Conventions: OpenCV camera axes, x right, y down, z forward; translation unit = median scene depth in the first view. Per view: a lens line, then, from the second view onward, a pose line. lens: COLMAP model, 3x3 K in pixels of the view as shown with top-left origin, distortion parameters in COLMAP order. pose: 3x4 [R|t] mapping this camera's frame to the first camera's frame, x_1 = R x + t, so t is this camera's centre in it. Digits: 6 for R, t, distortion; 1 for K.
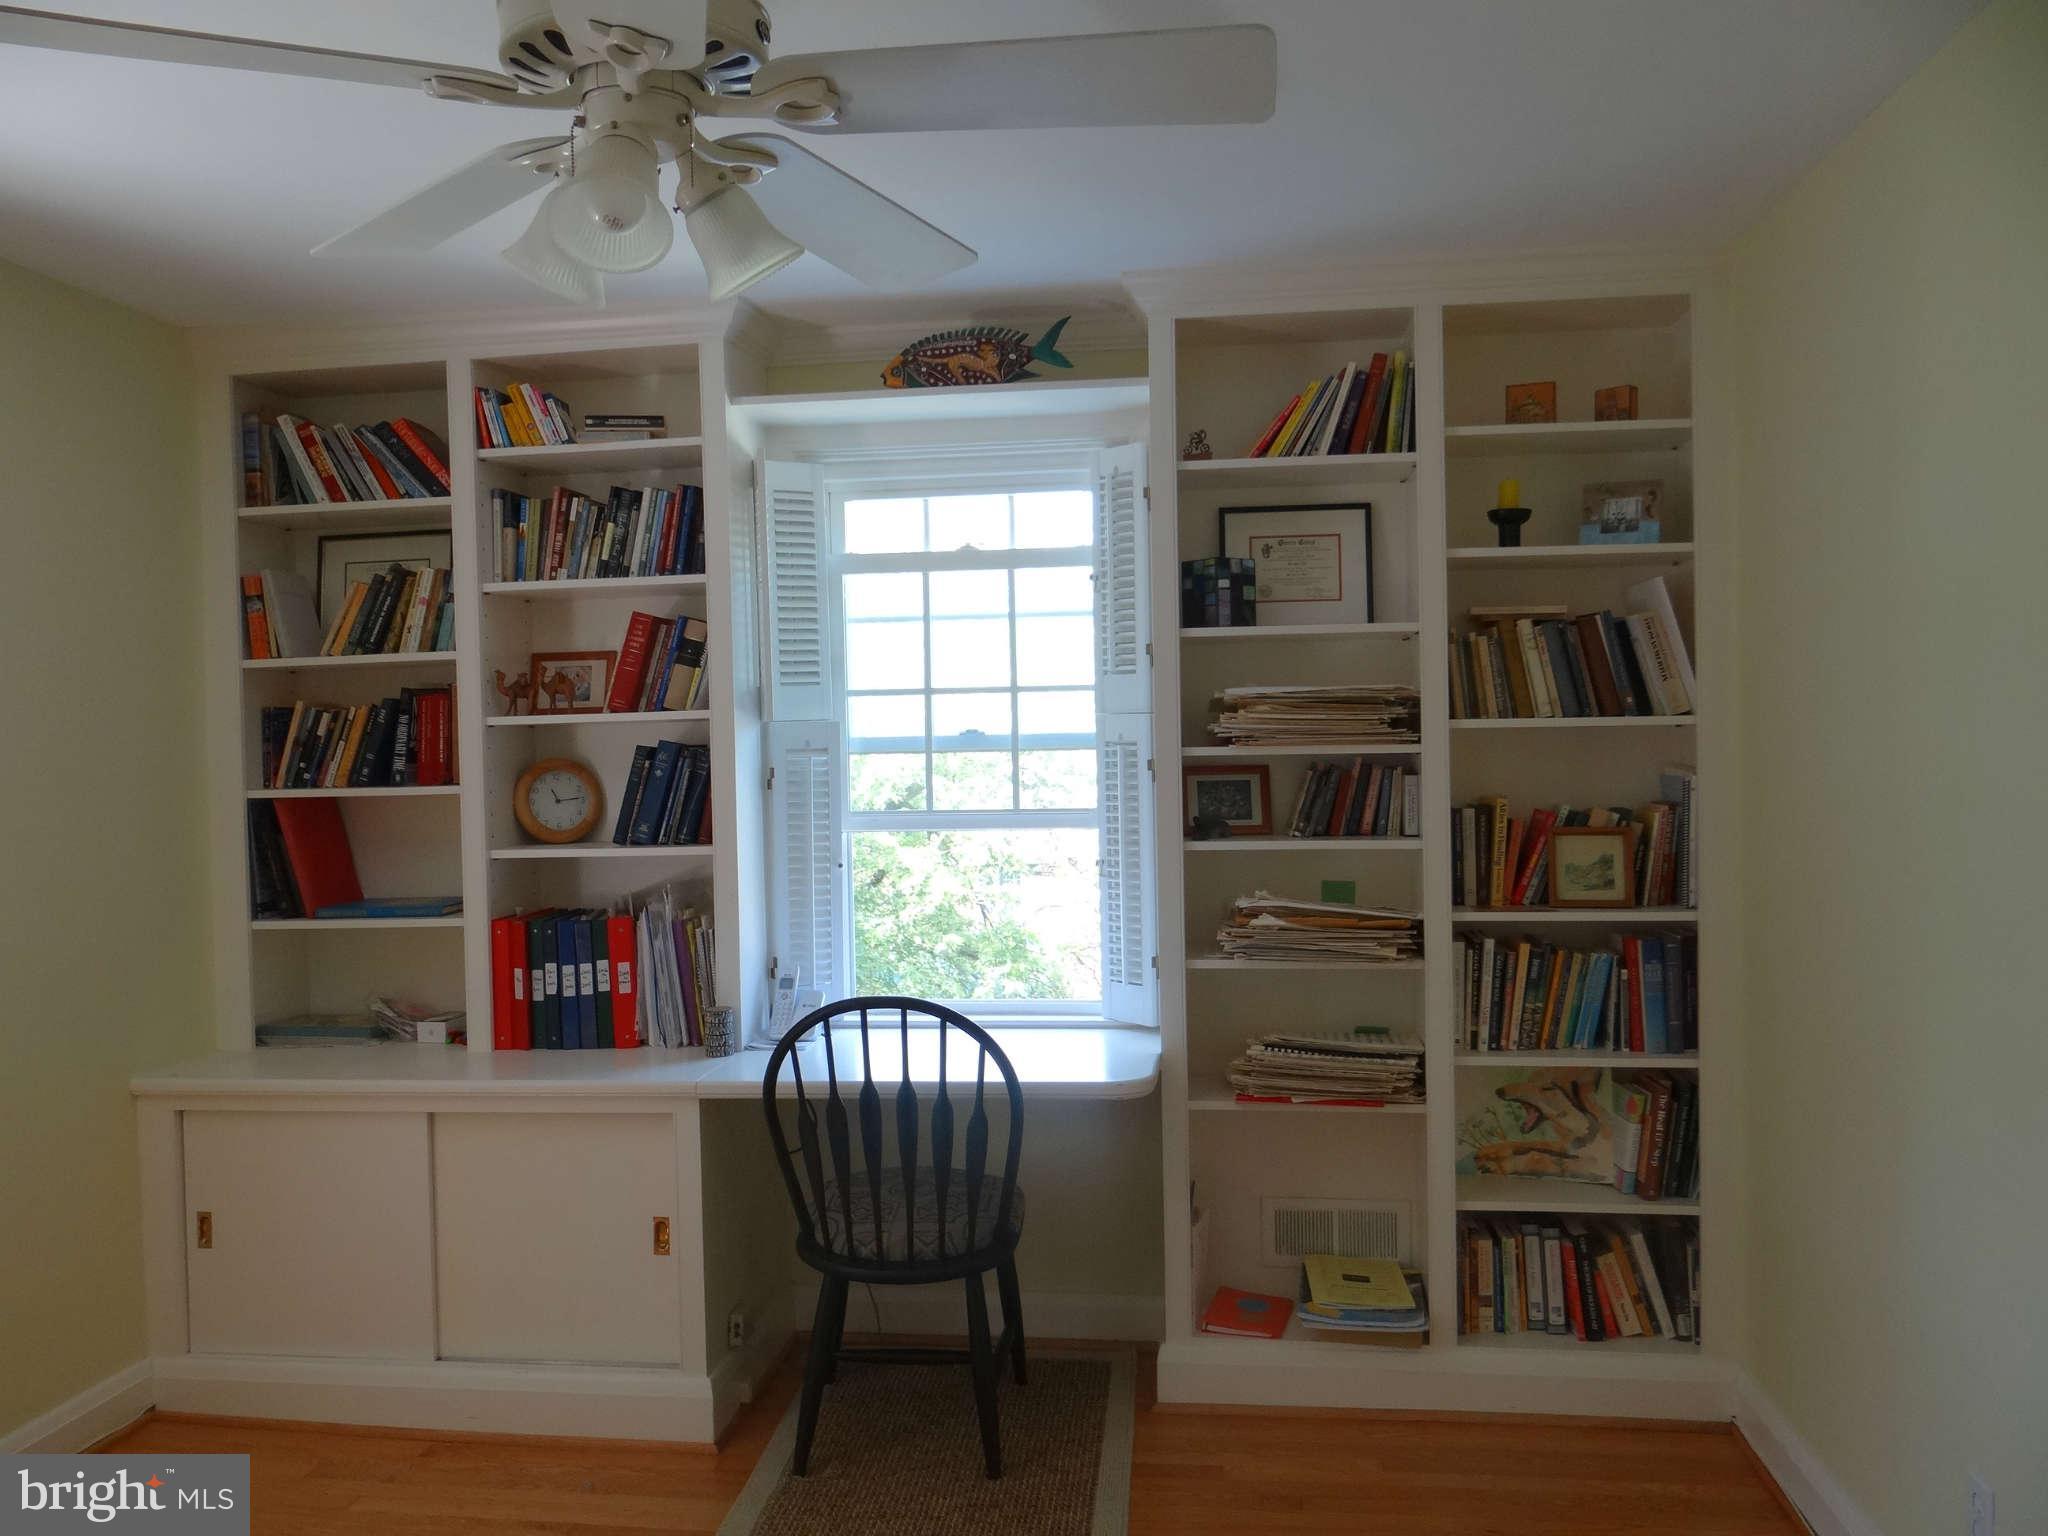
lens RADIAL K [[1598.2, 0, 1016.6], [0, 1598.2, 770.0], [0, 0, 1]] dist [-0.018114, 0.026735]
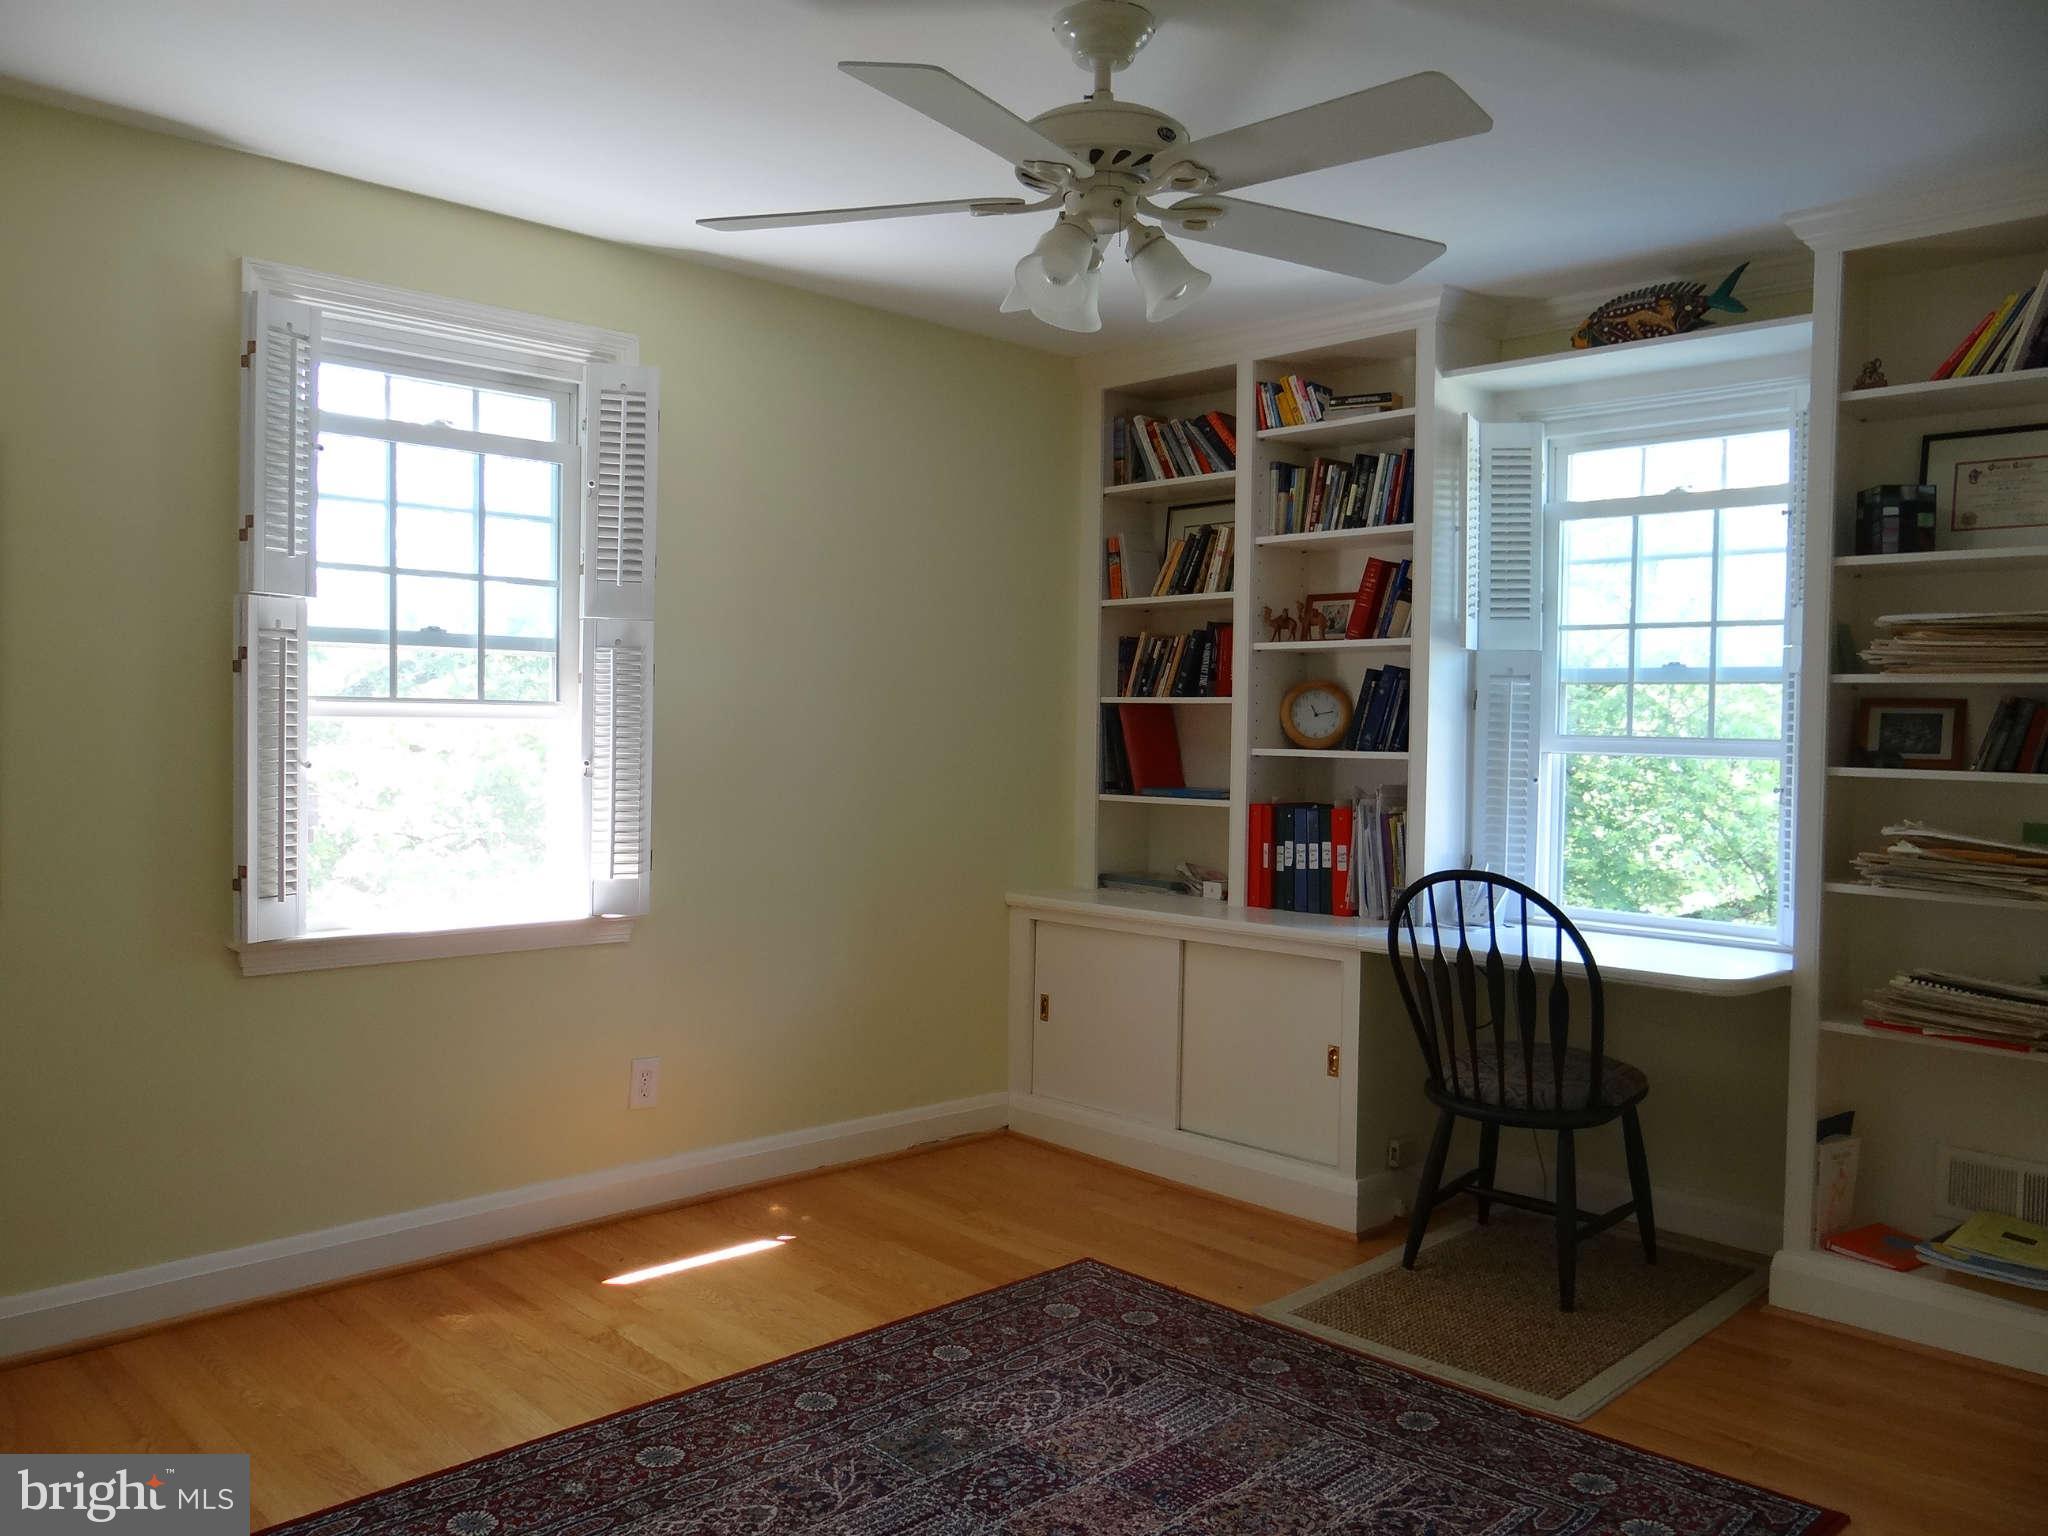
lens RADIAL K [[1598.2, 0, 1018.2], [0, 1598.2, 777.5], [0, 0, 1]] dist [-0.018114, 0.026735]
pose [[0.789178, 0.058055, -0.611414, 0.307273], [-0.049802, 0.998293, 0.030507, 0.044964], [0.612142, 0.006374, 0.790722, -0.118188]]
